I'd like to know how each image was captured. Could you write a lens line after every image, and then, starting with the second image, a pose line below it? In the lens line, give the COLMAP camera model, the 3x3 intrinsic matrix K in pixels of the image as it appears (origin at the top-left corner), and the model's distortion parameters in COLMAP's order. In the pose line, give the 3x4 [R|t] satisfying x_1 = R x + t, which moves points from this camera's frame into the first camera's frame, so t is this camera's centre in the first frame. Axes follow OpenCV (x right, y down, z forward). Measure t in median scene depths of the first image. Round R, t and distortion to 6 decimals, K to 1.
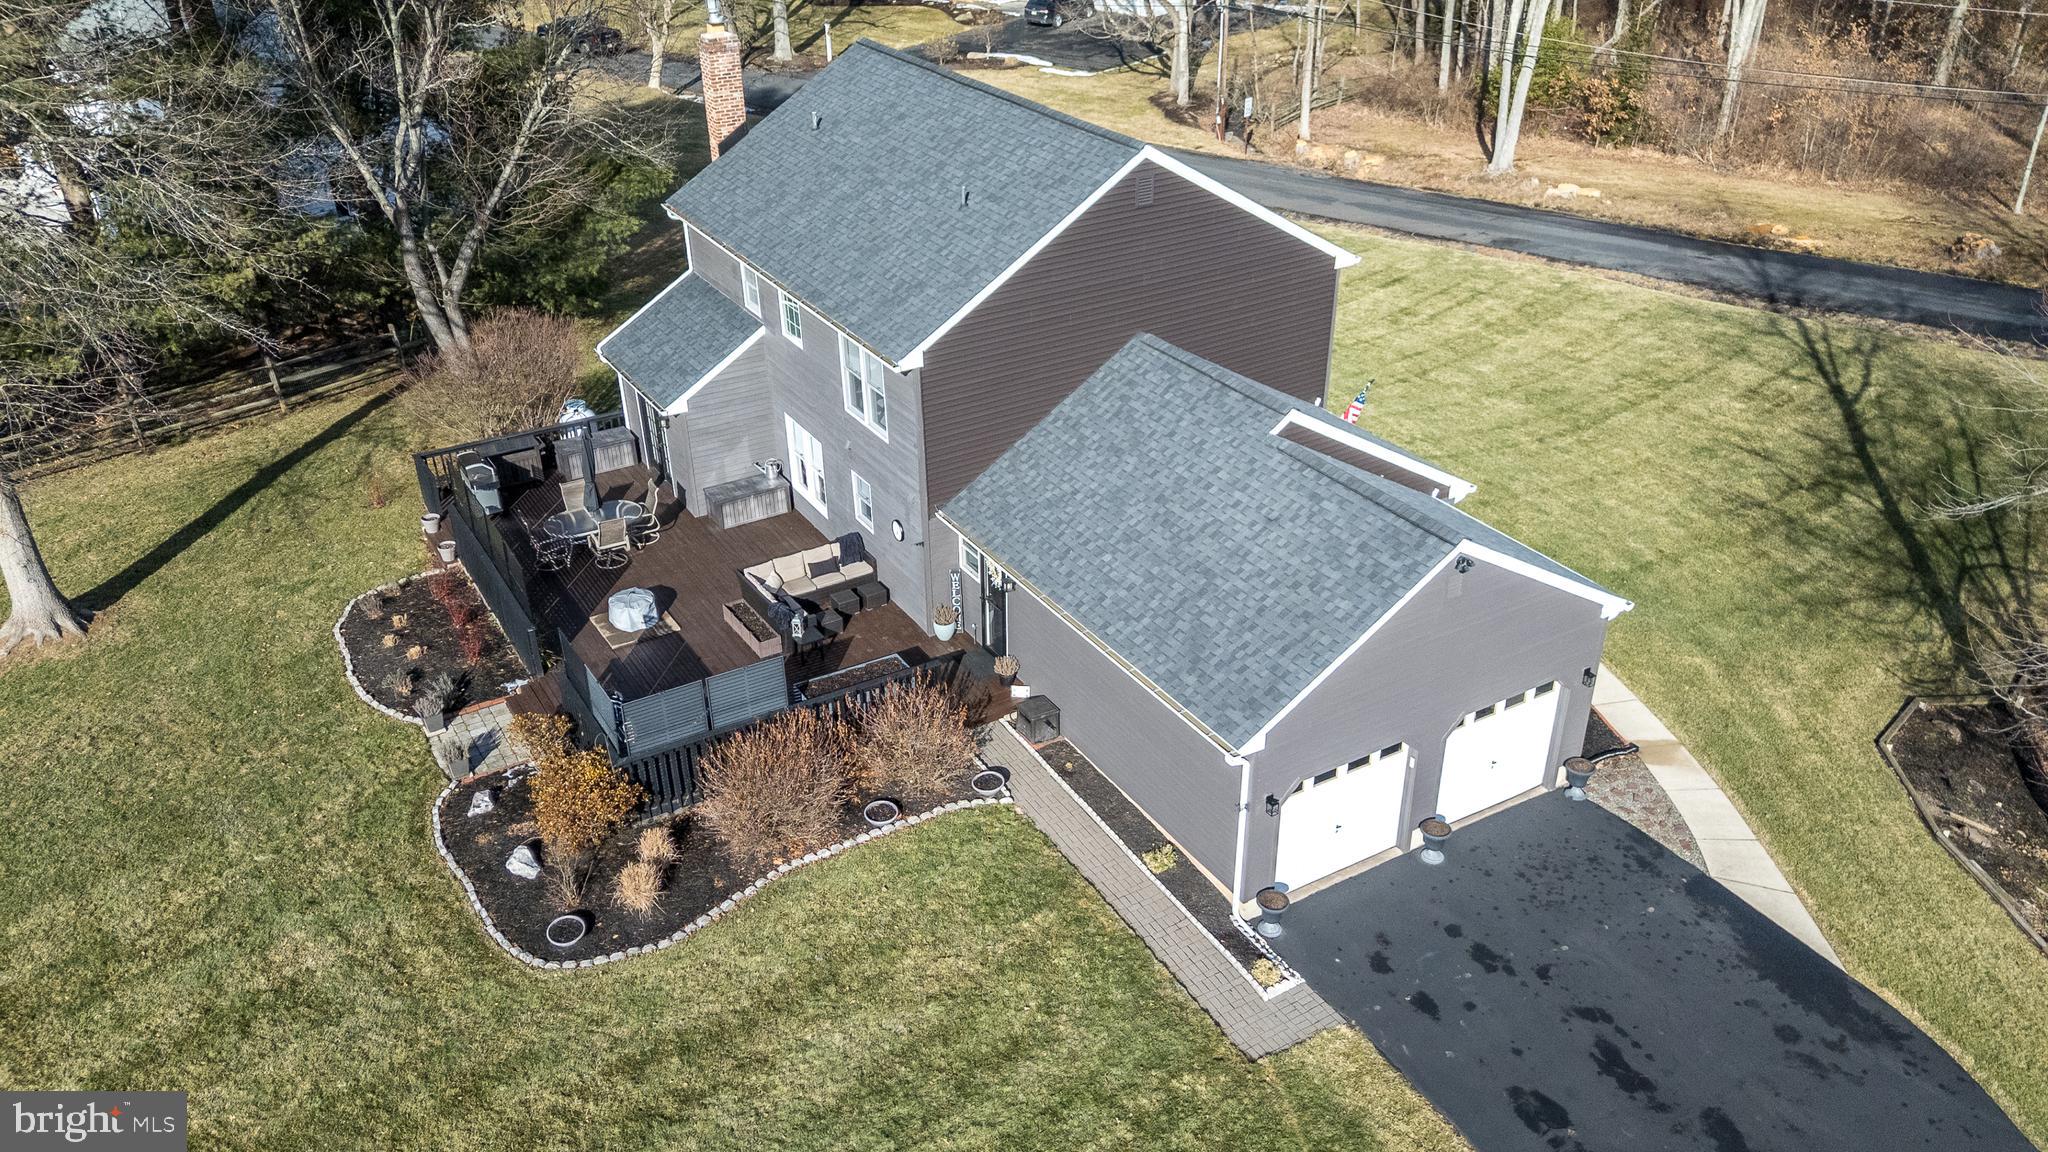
lens RADIAL K [[1554.0, 0, 1060.3], [0, 1554.0, 580.1], [0, 0, 1]] dist [0.059183, -0.057117]
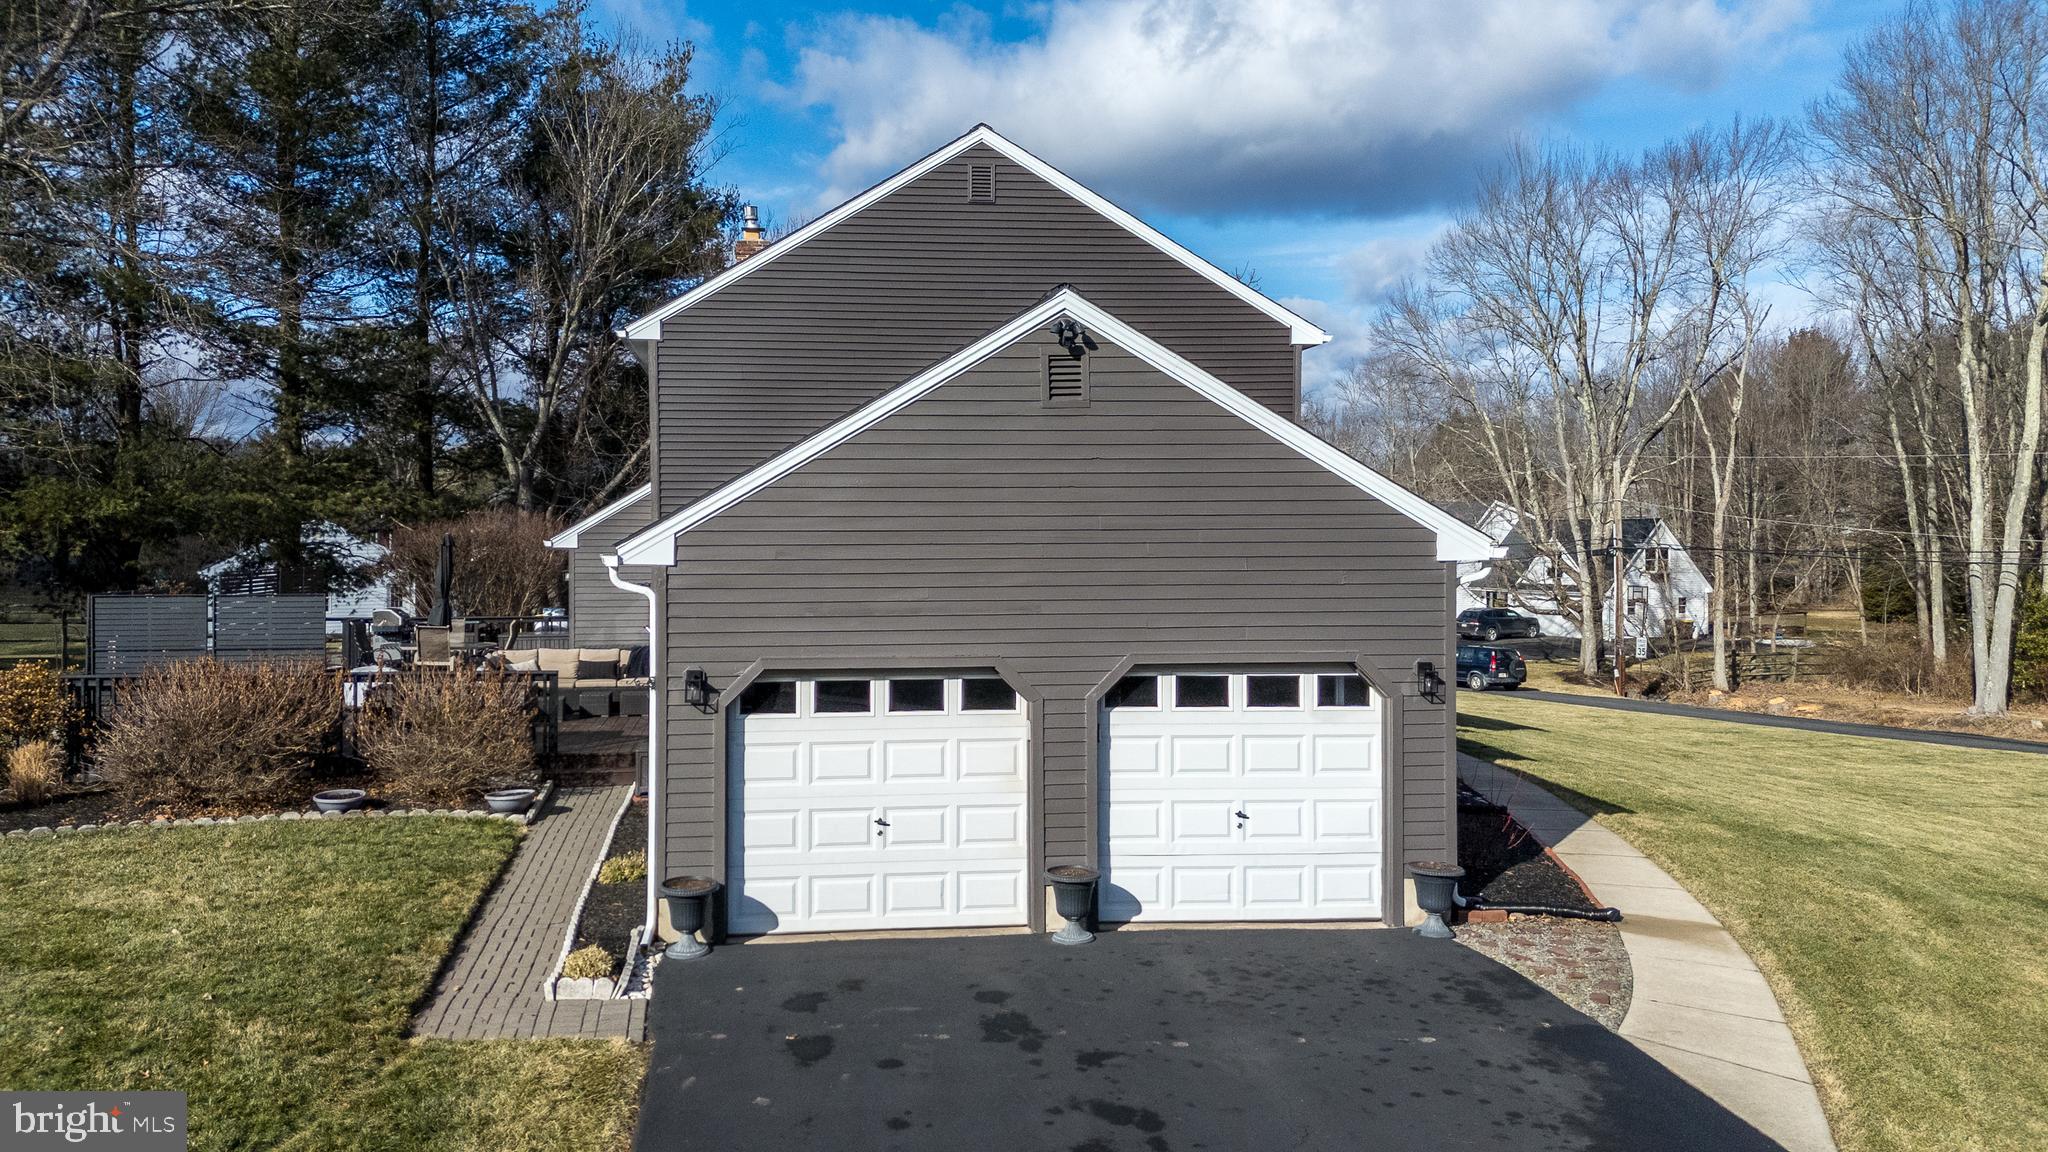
lens RADIAL K [[1554.0, 0, 1060.3], [0, 1554.0, 580.1], [0, 0, 1]] dist [0.059183, -0.057117]
pose [[0.908635, -0.005217, -0.417558, 0.451591], [-0.213267, 0.853890, -0.474752, 0.321909], [0.359025, 0.520427, 0.774762, 0.514894]]
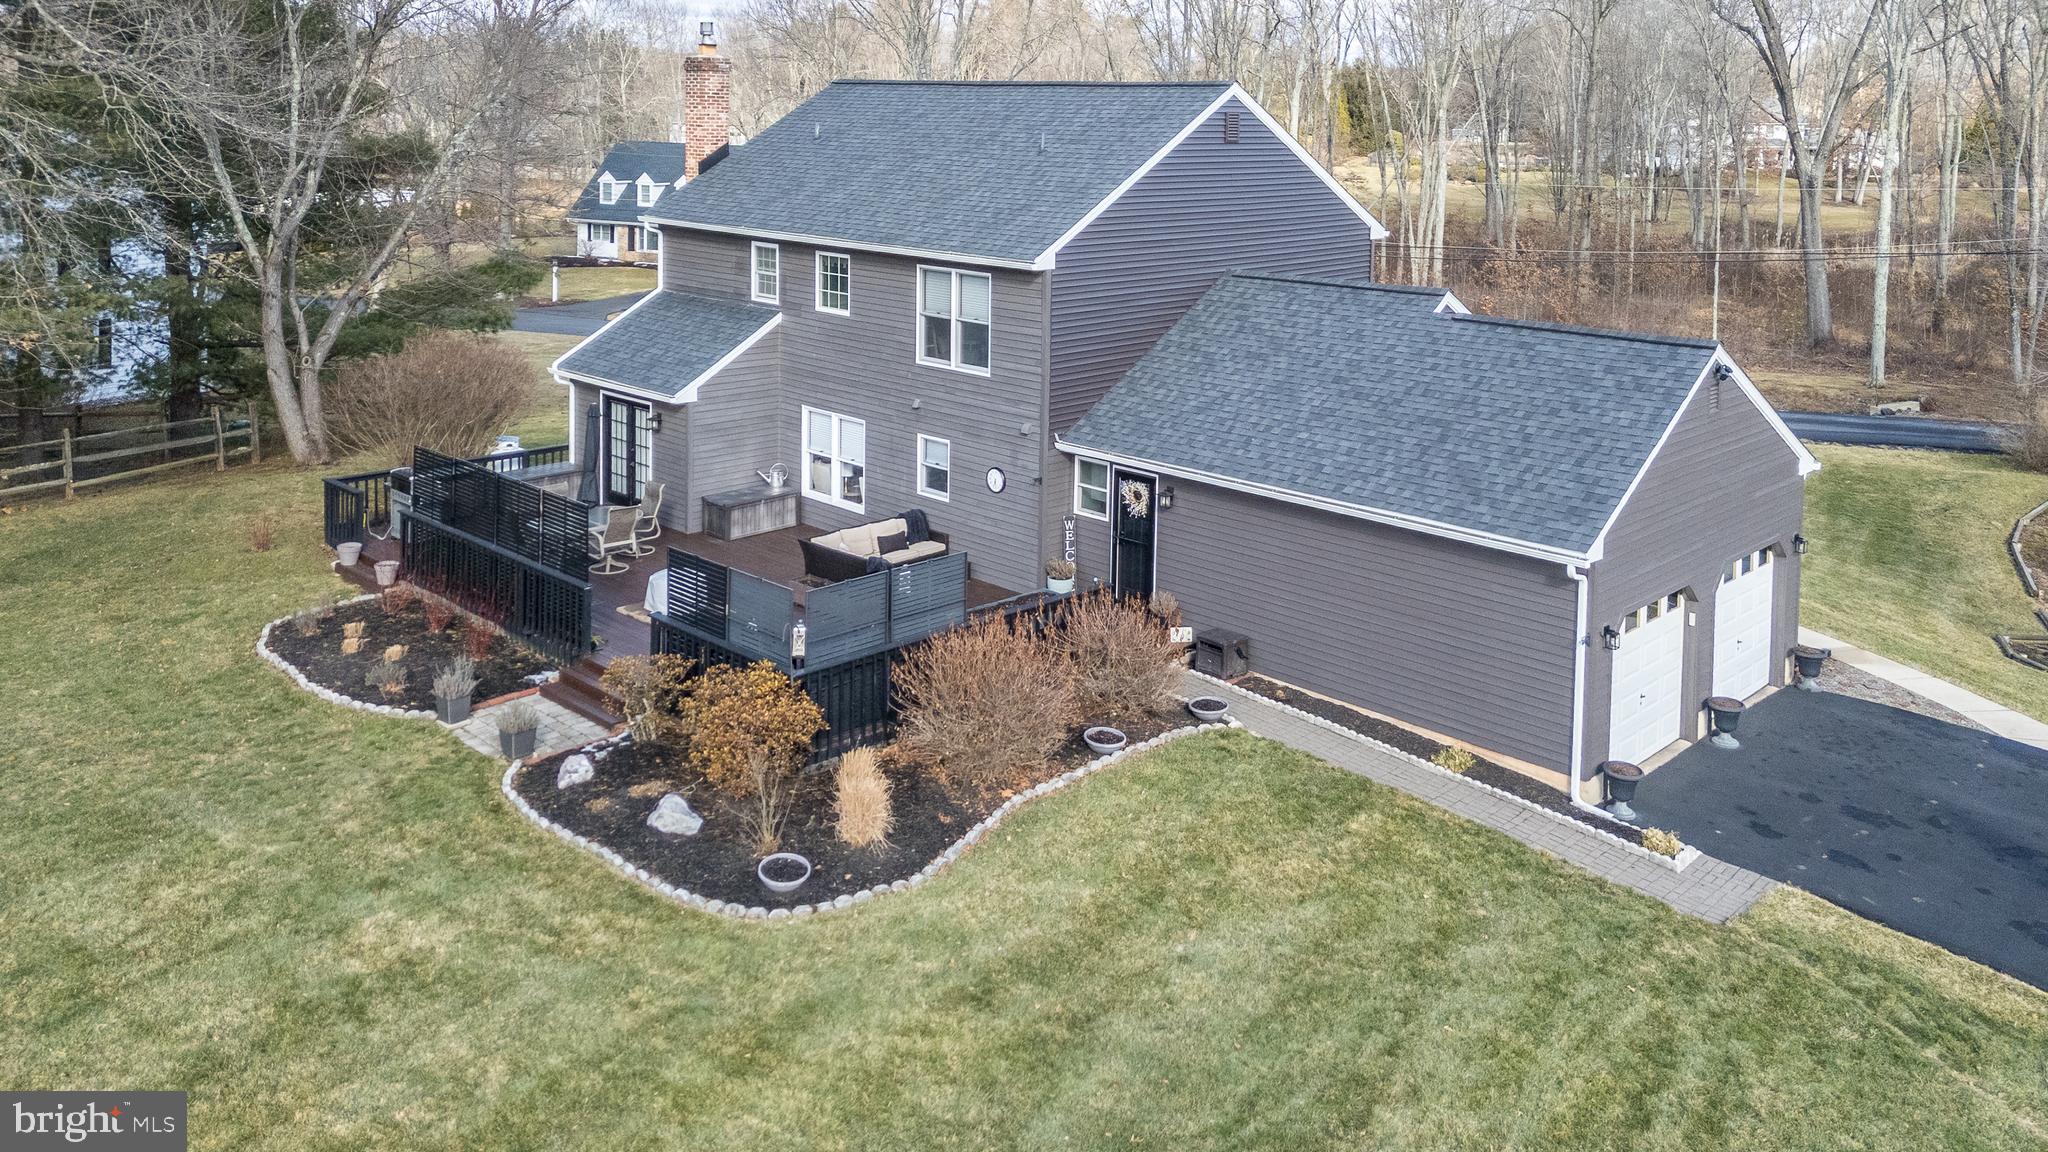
lens RADIAL K [[1546.4, 0, 1060.3], [0, 1546.4, 222.2], [0, 0, 1]] dist [0.082738, -0.072460]
pose [[0.966593, 0.016764, 0.255767, -0.347000], [0.095820, 0.901876, -0.421234, 0.245977], [-0.237732, 0.431669, 0.870141, 0.192414]]
